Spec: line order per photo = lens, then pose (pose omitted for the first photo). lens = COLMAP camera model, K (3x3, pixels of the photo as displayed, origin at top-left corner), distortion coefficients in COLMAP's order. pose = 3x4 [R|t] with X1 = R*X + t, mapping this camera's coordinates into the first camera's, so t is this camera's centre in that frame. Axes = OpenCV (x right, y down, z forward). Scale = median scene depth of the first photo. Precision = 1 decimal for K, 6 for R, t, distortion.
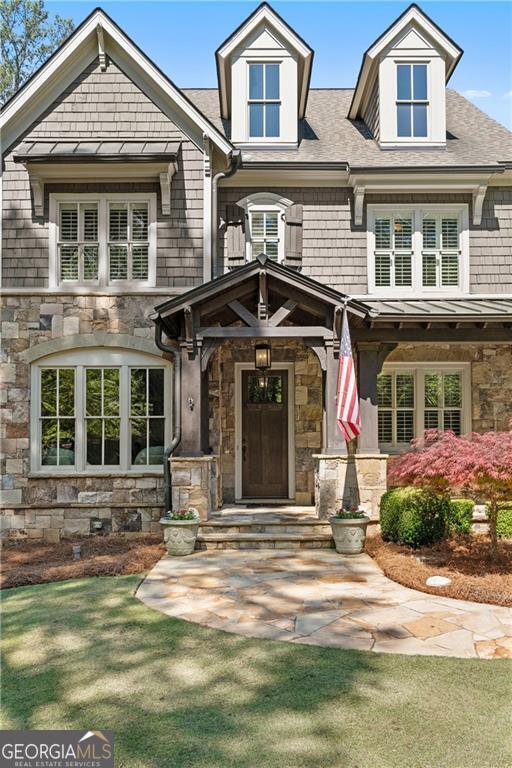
lens RADIAL K [[680.6, 0, 256.9], [0, 680.6, 386.3], [0, 0, 1]] dist [-0.011181, 0.043602]
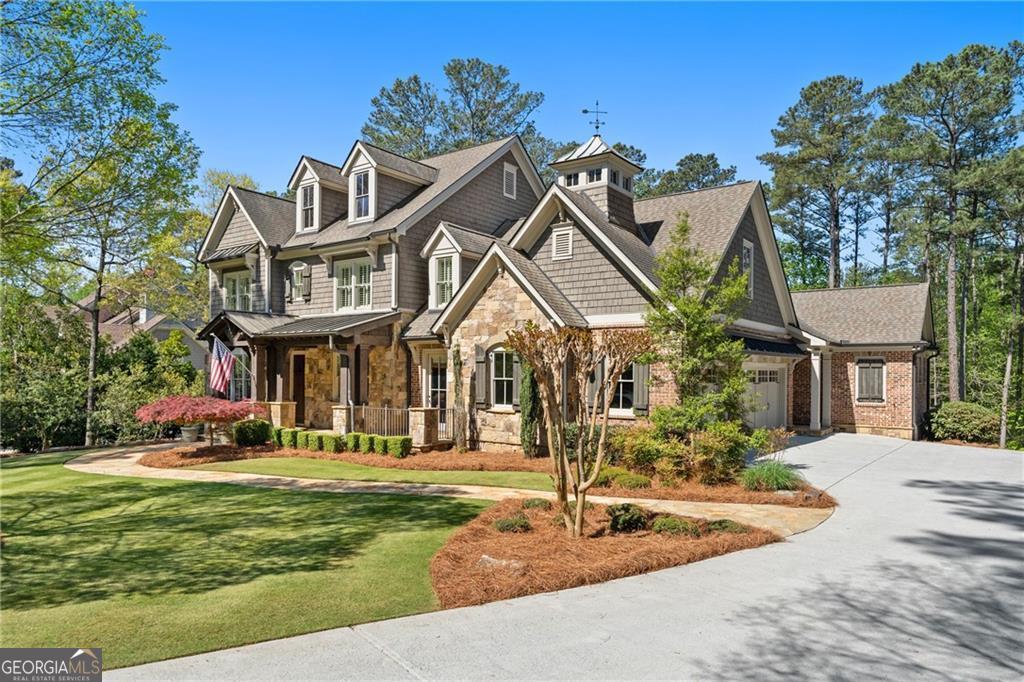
lens RADIAL K [[646.8, 0, 513.5], [0, 646.8, 346.5], [0, 0, 1]] dist [-0.023776, -0.000736]
pose [[0.803713, -0.009884, -0.594935, 1.620320], [0.032143, 0.999123, 0.026824, -0.078898], [0.594148, -0.040682, 0.803326, -0.096413]]
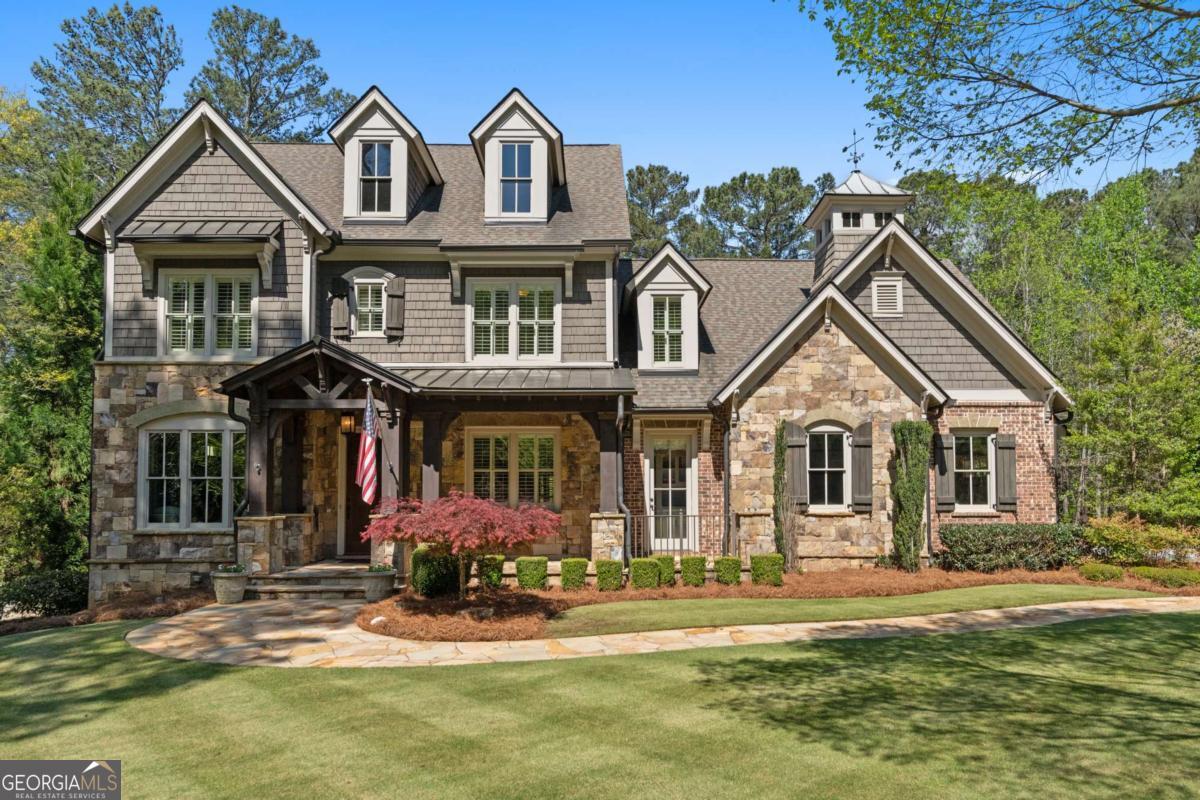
lens RADIAL K [[776.9, 0, 570.3], [0, 776.9, 422.4], [0, 0, 1]] dist [0.002129, -0.001317]
pose [[0.999984, 0.004445, 0.003529, 0.336074], [-0.004420, 0.999965, -0.007129, -0.035140], [-0.003561, 0.007114, 0.999968, -0.222063]]
